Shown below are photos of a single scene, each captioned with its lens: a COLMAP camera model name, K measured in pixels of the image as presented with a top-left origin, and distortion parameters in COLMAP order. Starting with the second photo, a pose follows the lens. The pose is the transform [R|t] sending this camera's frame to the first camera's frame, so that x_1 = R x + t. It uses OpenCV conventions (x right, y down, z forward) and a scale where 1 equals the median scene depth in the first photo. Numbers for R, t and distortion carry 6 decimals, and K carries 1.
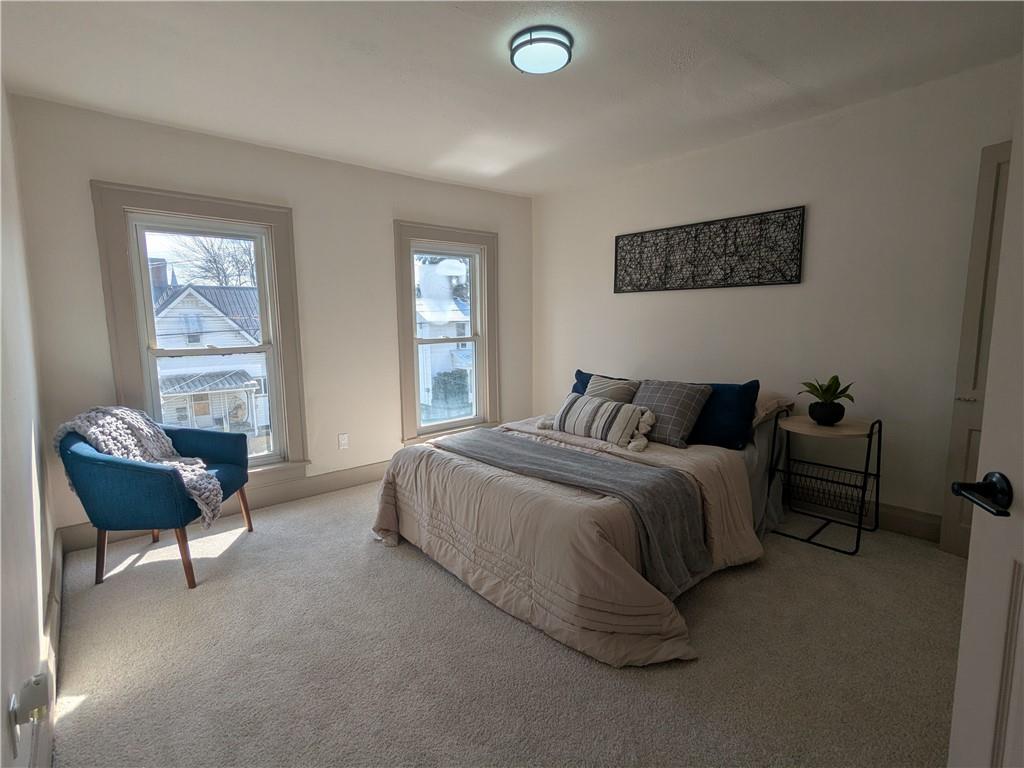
lens RADIAL K [[486.4, 0, 514.3], [0, 486.4, 381.4], [0, 0, 1]] dist [-0.001615, -0.000085]
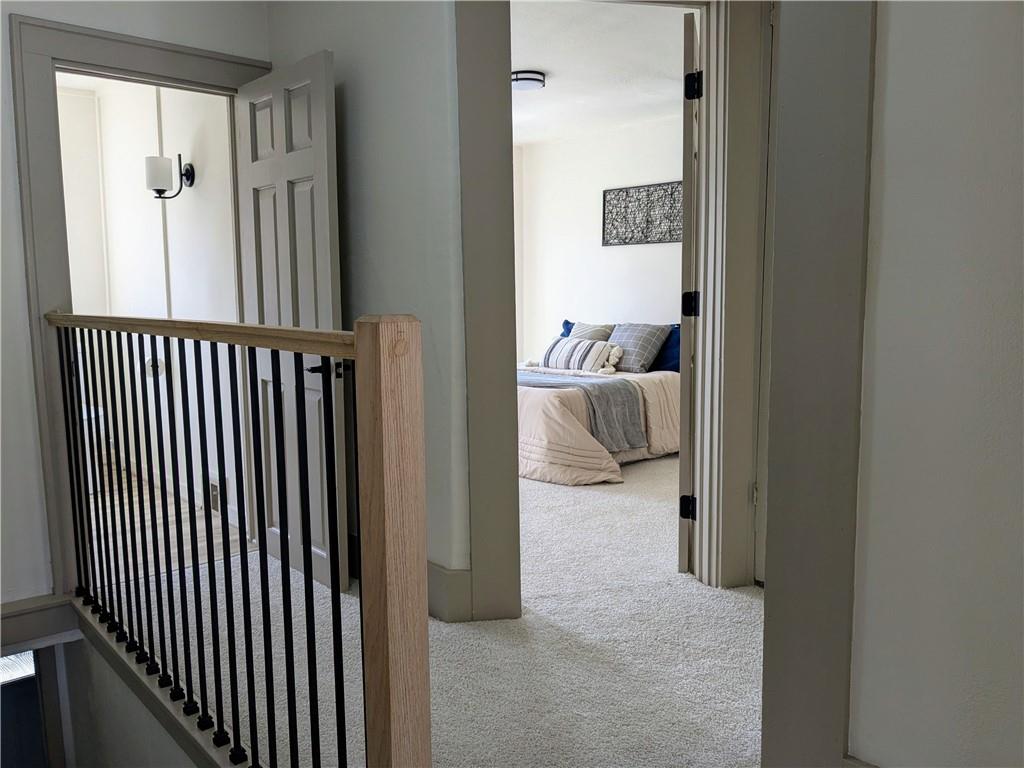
lens RADIAL K [[810.6, 0, 512.0], [0, 810.6, 384.0], [0, 0, 1]] dist [0.062009, -0.103525]
pose [[0.999916, -0.002362, 0.012779, -0.007990], [0.002406, 0.999991, -0.003460, 0.146799], [-0.012771, 0.003490, 0.999912, -0.908033]]
